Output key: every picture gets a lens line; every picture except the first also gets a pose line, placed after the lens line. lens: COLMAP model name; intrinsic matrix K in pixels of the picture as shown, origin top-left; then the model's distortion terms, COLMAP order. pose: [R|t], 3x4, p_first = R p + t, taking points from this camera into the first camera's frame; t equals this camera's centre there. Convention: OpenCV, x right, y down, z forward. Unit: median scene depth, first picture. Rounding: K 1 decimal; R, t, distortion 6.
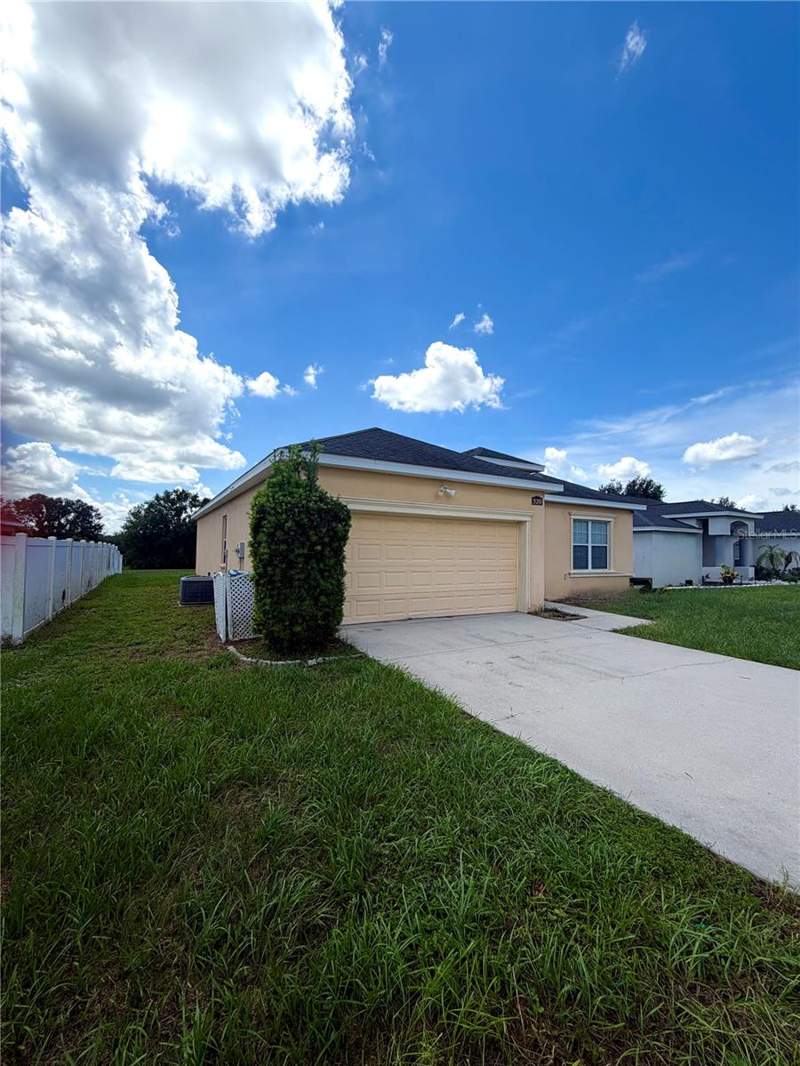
lens RADIAL K [[419.0, 0, 401.2], [0, 419.0, 530.6], [0, 0, 1]] dist [0.004984, 0.000513]
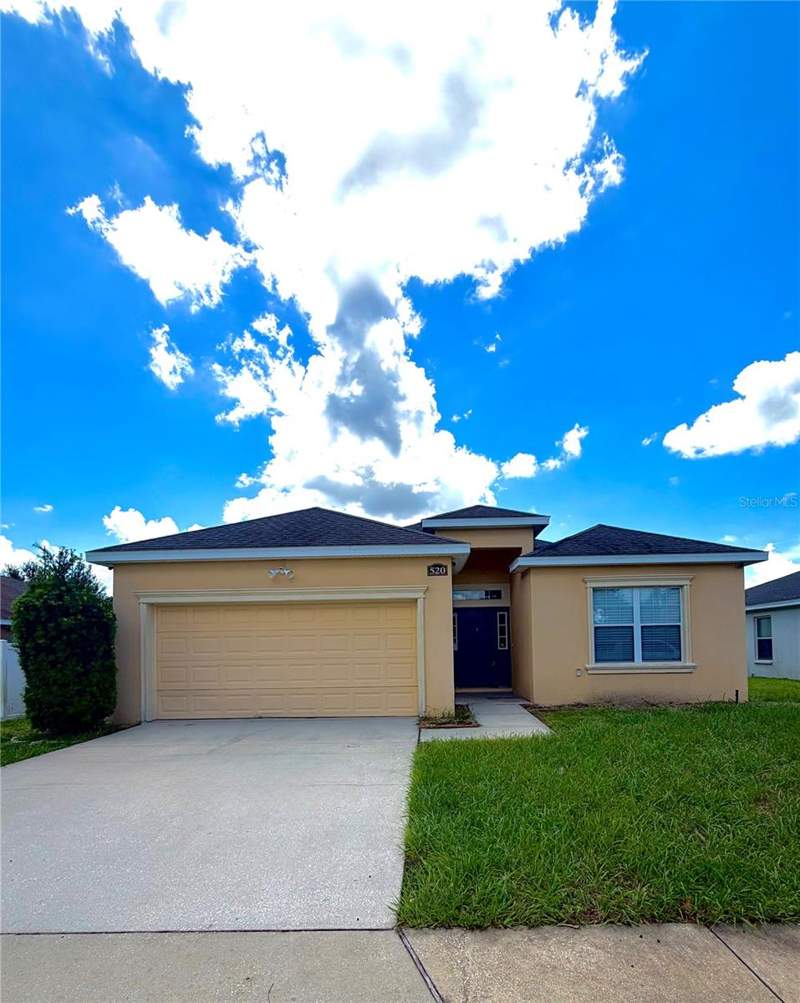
lens RADIAL K [[488.3, 0, 432.8], [0, 488.3, 634.8], [0, 0, 1]] dist [-0.016978, -0.001028]
pose [[0.854358, -0.046217, -0.517626, 0.569804], [0.052159, 0.998634, -0.003074, 0.035865], [0.517061, -0.024372, 0.855601, 0.192789]]
